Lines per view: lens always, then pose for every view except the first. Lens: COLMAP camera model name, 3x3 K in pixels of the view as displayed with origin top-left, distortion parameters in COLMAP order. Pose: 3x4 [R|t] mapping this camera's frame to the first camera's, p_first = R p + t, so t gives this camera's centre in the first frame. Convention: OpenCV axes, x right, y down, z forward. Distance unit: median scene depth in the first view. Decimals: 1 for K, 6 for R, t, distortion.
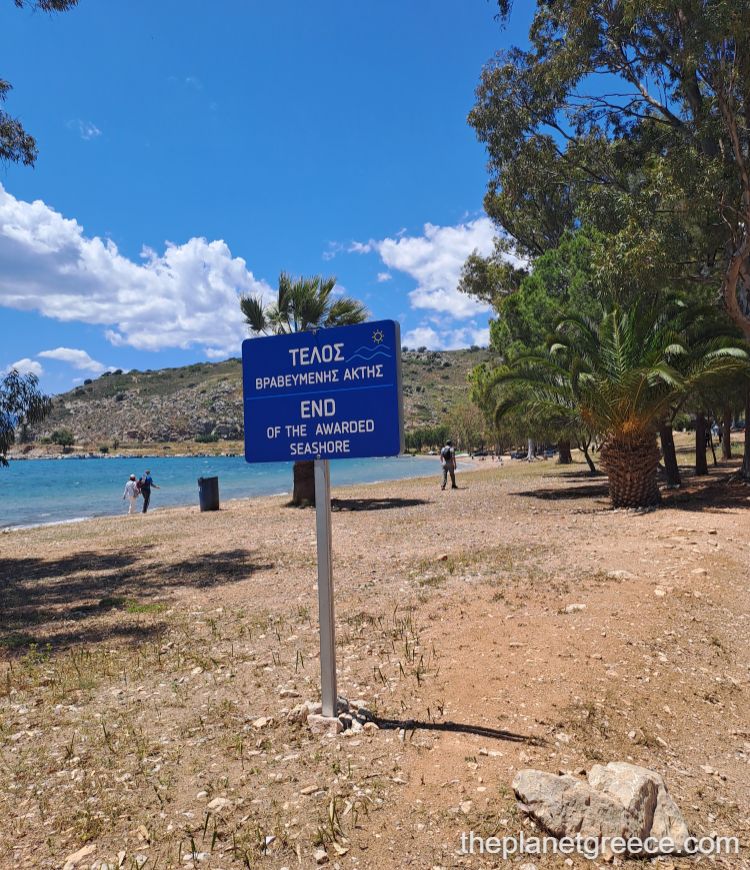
lens RADIAL K [[709.4, 0, 375.0], [0, 709.4, 435.0], [0, 0, 1]] dist [0.012374, 0.003710]
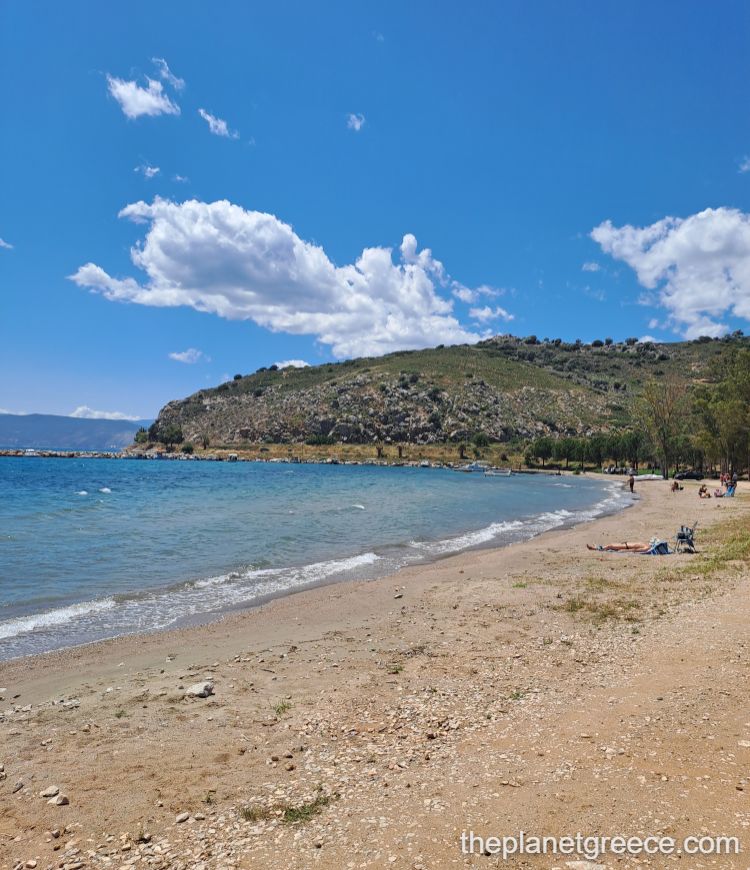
lens RADIAL K [[709.4, 0, 375.0], [0, 709.4, 435.0], [0, 0, 1]] dist [0.012374, 0.003710]
pose [[0.954807, 0.029072, -0.295800, 0.040780], [-0.034592, 0.999311, -0.013445, 0.005885], [0.295205, 0.023070, 0.955155, 0.212608]]
